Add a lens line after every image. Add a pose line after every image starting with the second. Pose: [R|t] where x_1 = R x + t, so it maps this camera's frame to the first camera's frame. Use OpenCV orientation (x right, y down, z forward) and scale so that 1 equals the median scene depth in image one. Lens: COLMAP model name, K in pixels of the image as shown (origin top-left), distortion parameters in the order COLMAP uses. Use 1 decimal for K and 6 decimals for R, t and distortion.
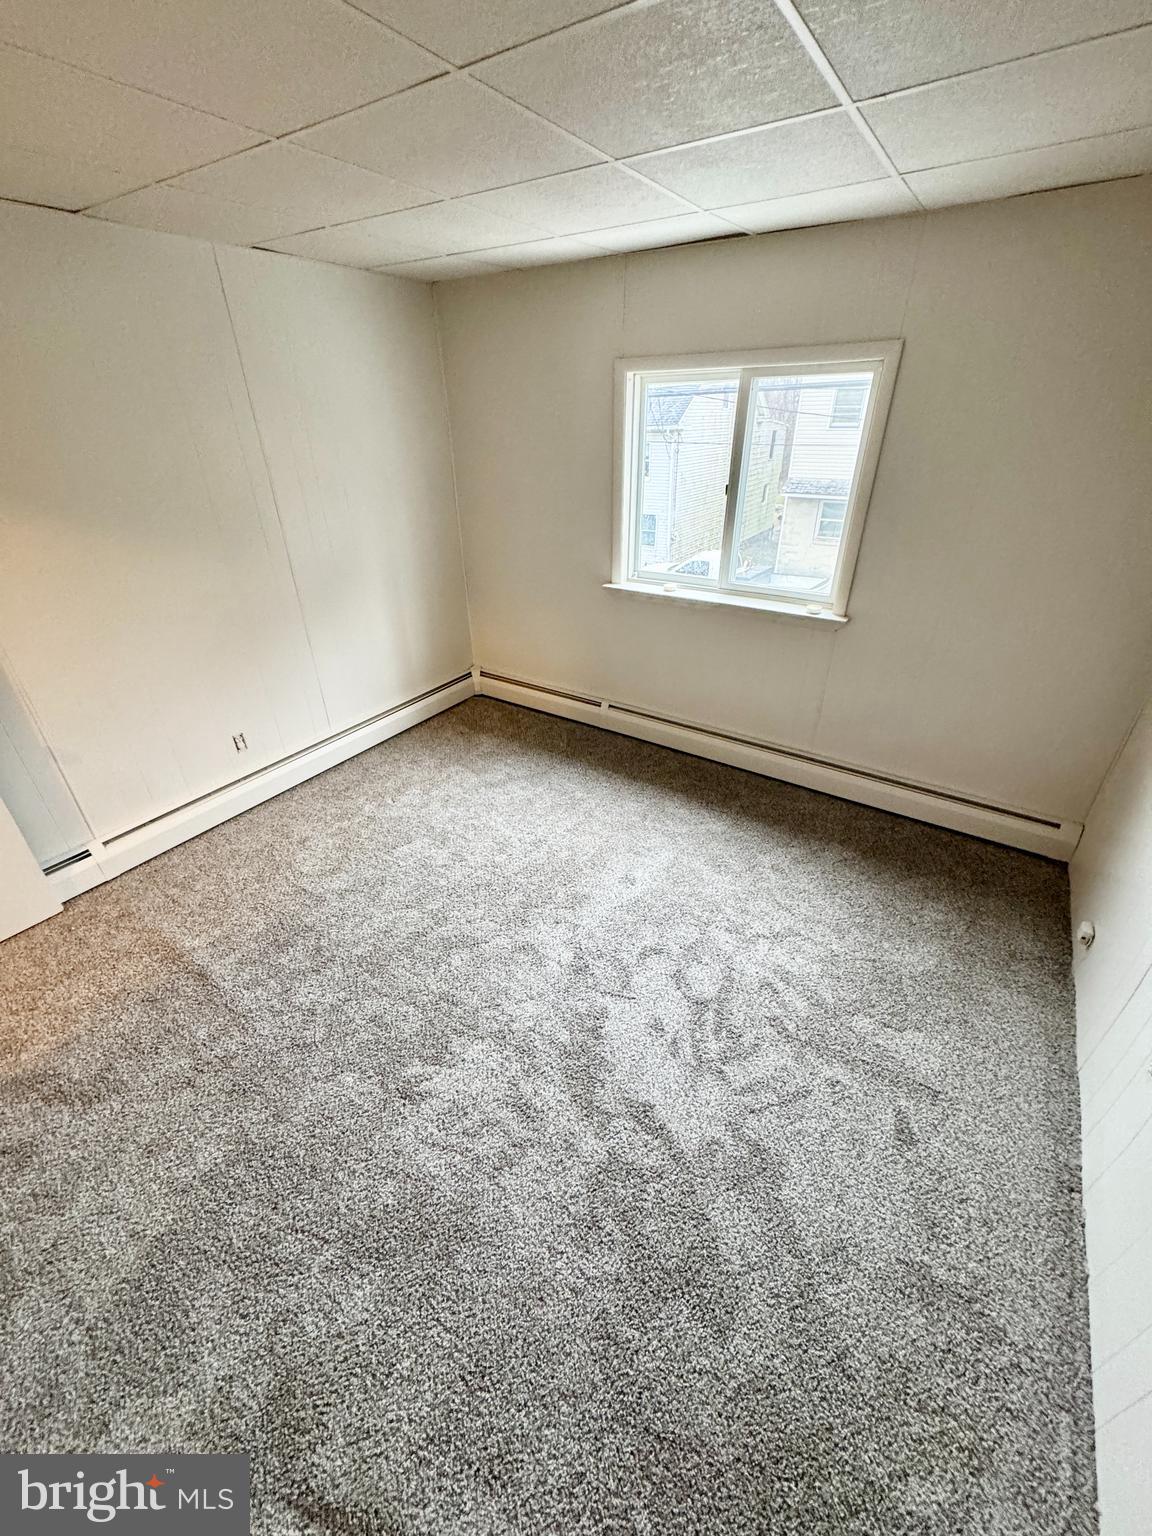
lens RADIAL K [[606.9, 0, 582.0], [0, 606.9, 774.2], [0, 0, 1]] dist [0.001461, -0.000432]
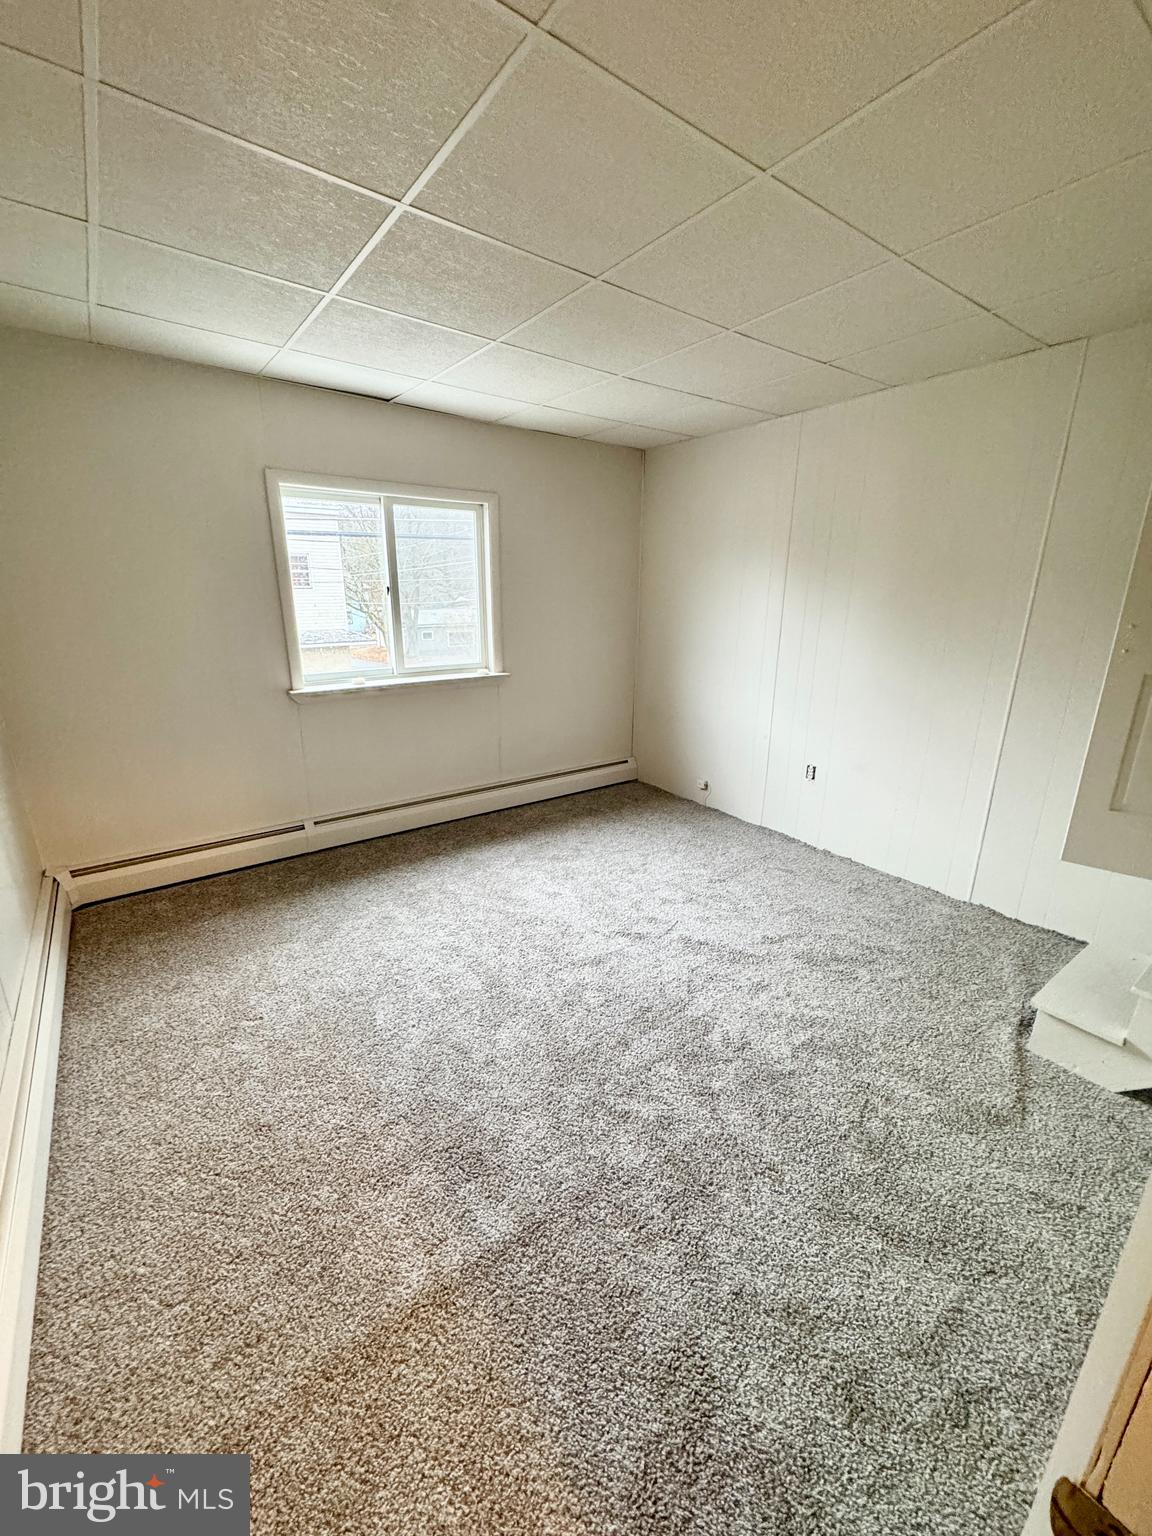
lens RADIAL K [[606.9, 0, 579.8], [0, 606.9, 767.7], [0, 0, 1]] dist [0.001461, -0.000432]
pose [[0.331078, -0.255813, 0.908266, -0.864873], [0.471992, 0.878377, 0.075346, -0.095427], [-0.817074, 0.403749, 0.411553, 0.398532]]
